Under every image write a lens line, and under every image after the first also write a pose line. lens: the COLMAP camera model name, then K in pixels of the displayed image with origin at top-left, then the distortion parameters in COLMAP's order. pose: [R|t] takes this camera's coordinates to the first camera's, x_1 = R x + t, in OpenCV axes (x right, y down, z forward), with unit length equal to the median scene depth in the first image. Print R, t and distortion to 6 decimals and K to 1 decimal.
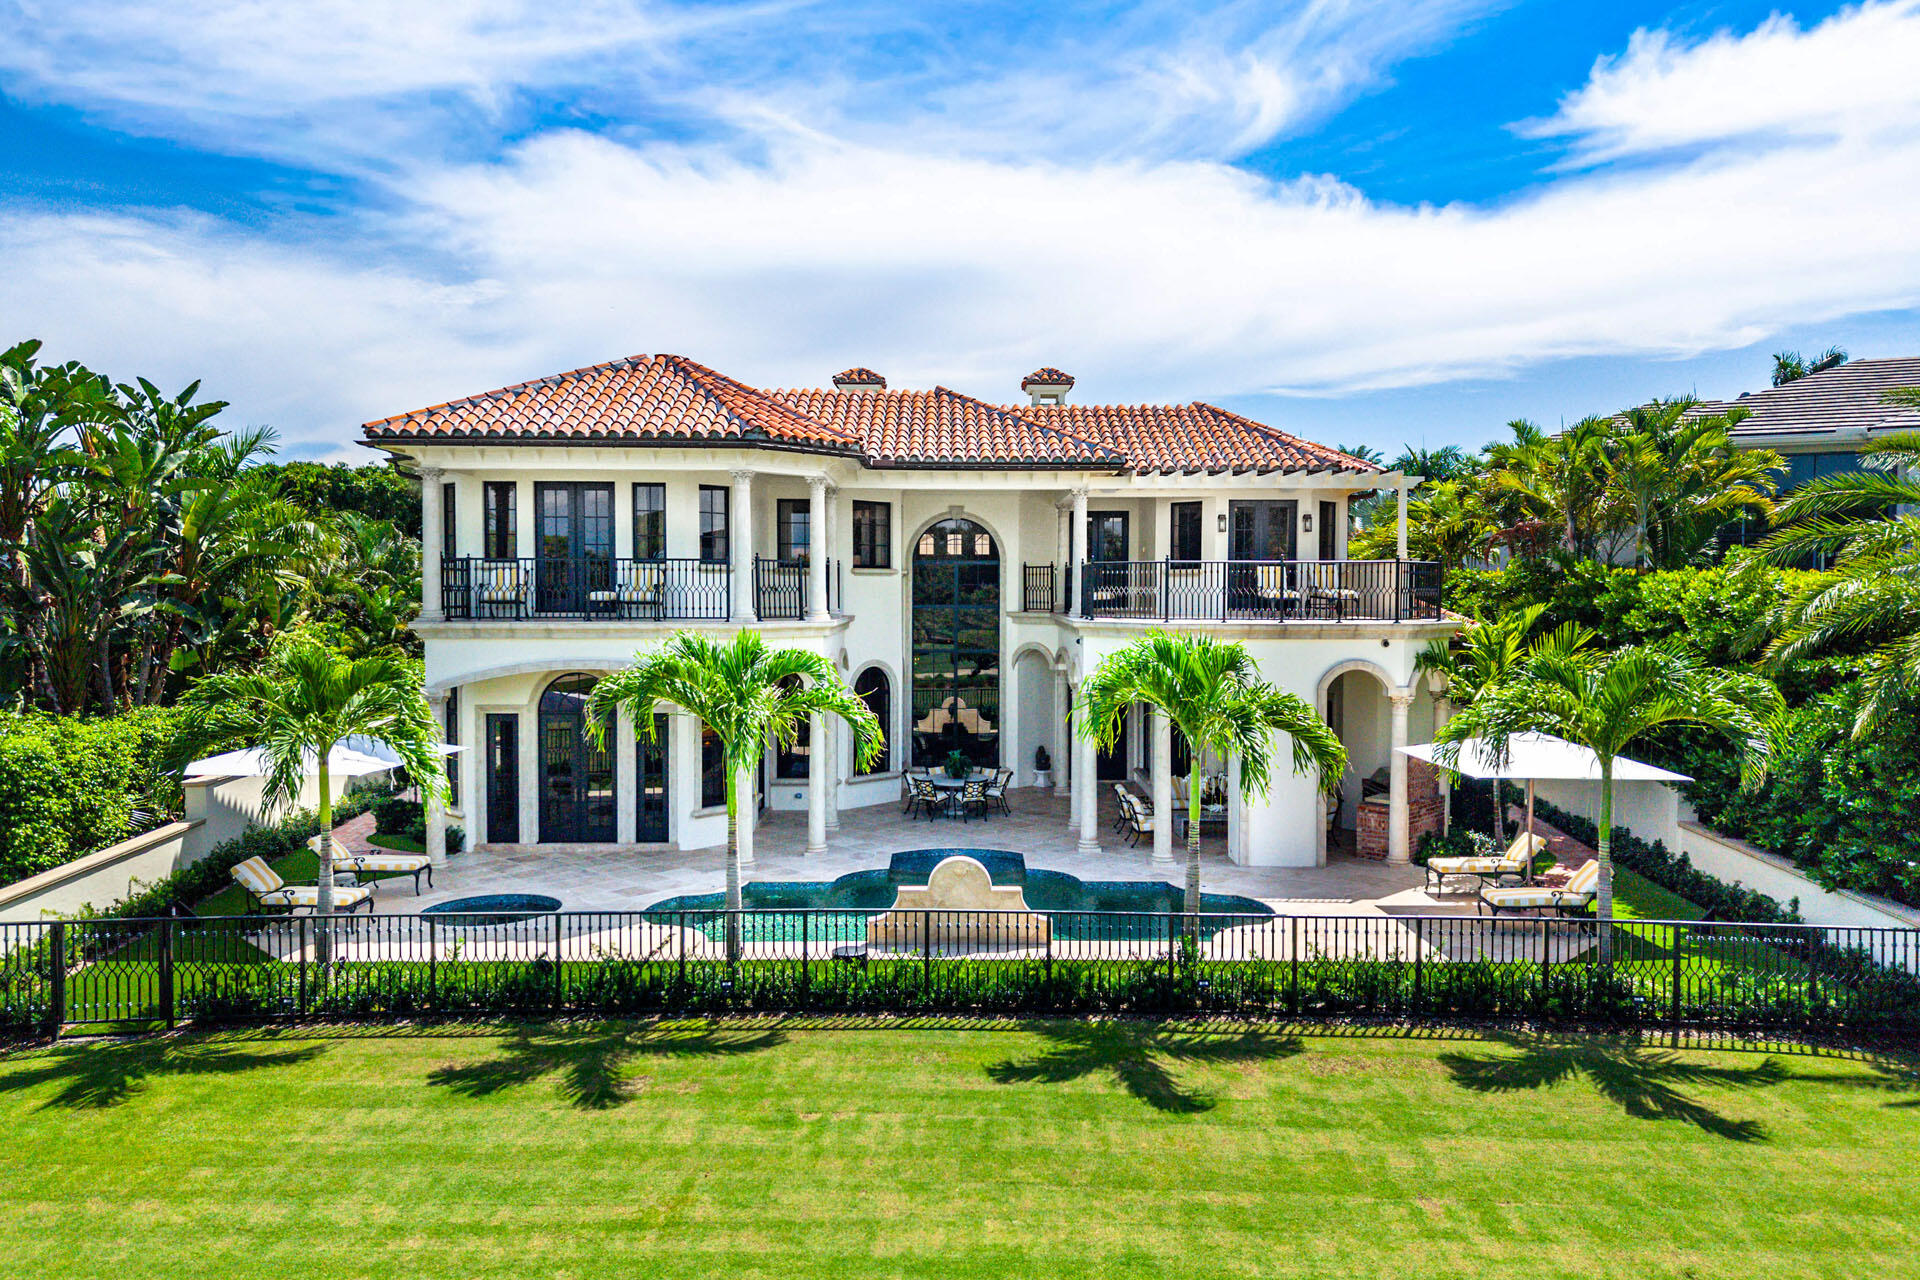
lens RADIAL K [[1306.3, 0, 958.8], [0, 1306.3, 642.7], [0, 0, 1]] dist [0.033286, -0.014304]
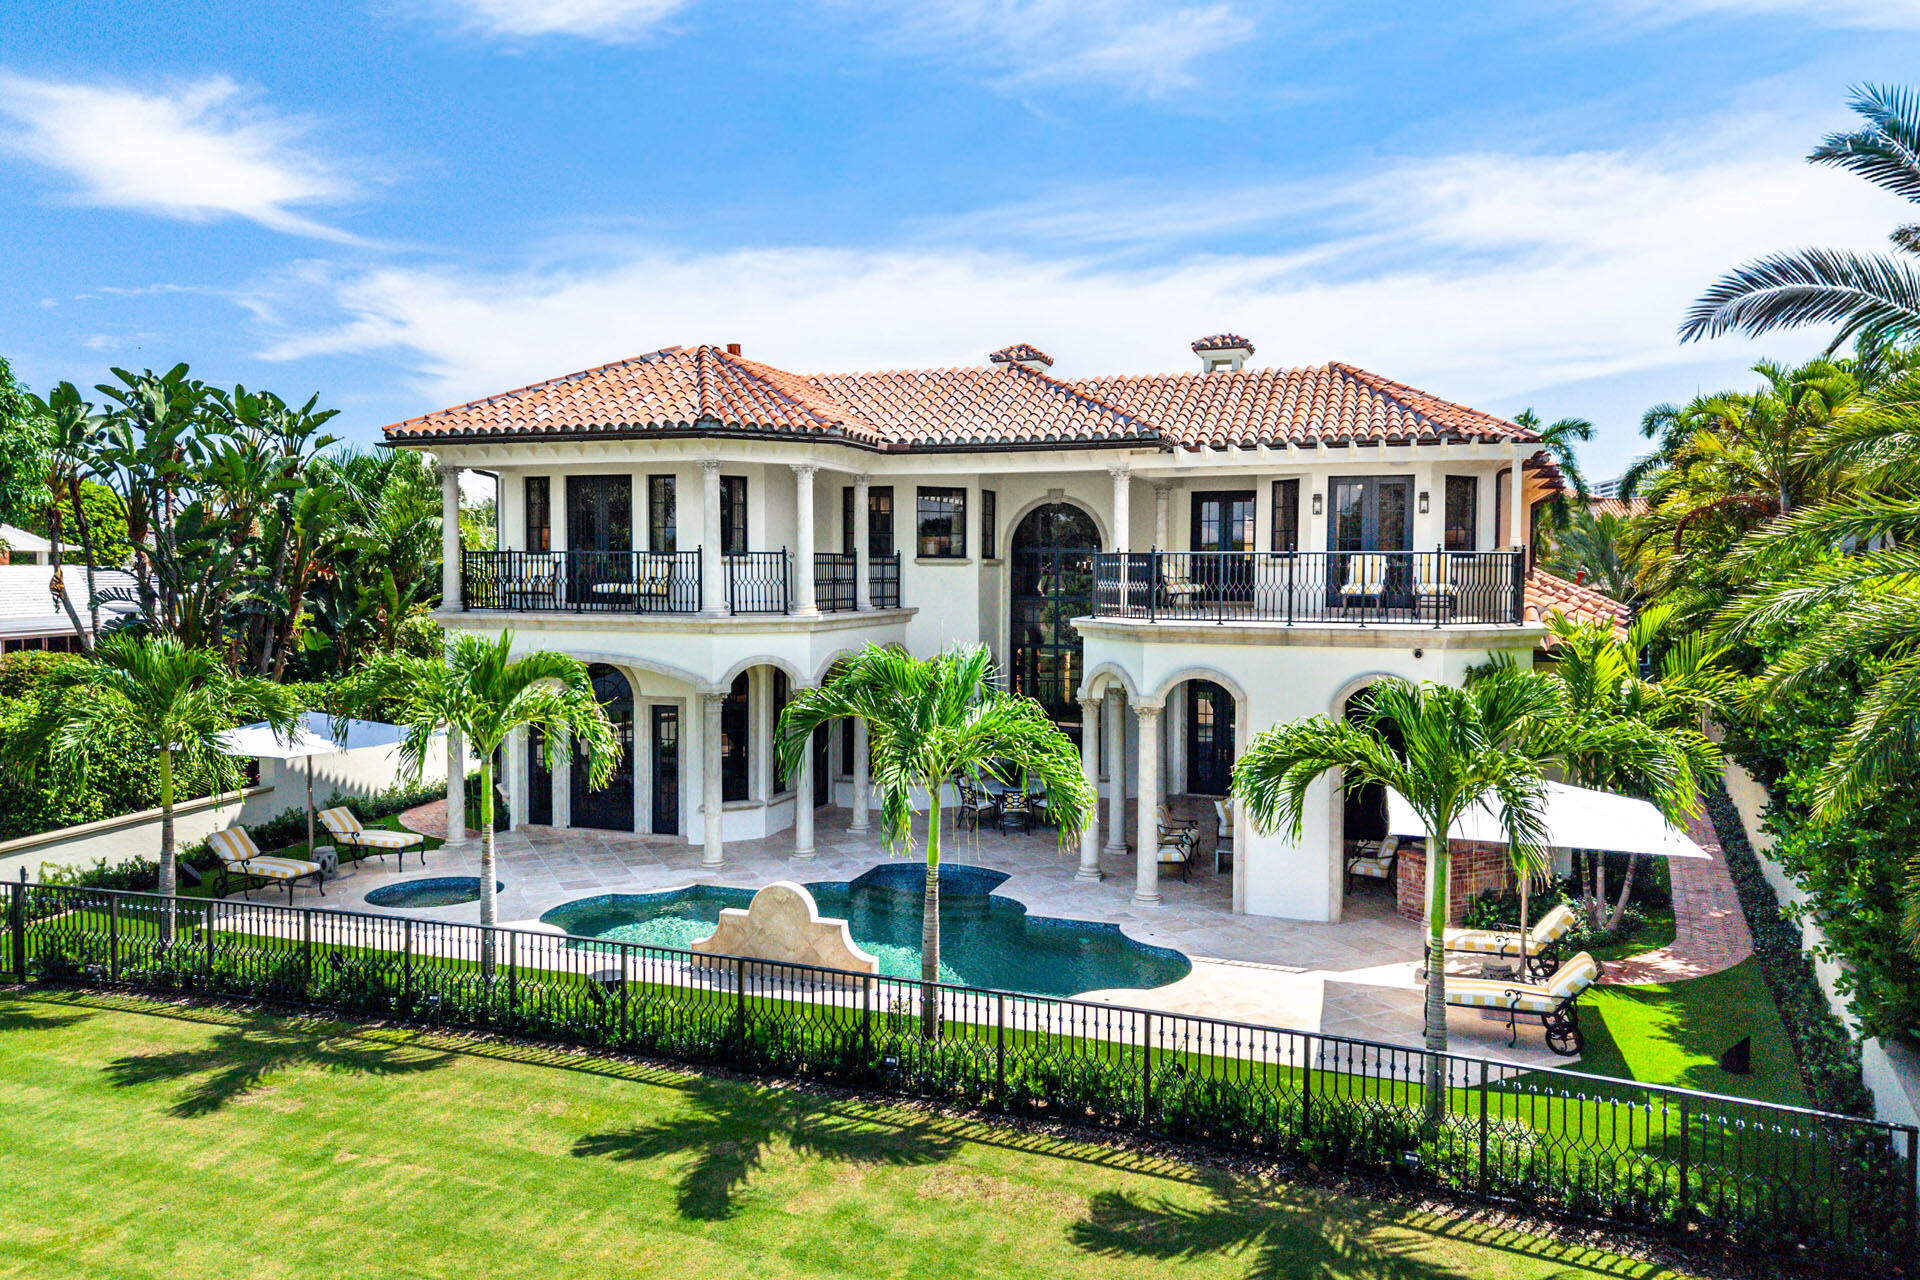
lens RADIAL K [[1306.3, 0, 954.7], [0, 1306.3, 642.6], [0, 0, 1]] dist [0.033286, -0.014304]
pose [[0.938872, 0.020699, -0.343644, 0.510040], [-0.015005, 0.999703, 0.019220, -0.027040], [0.343939, -0.012888, 0.938903, 0.221170]]
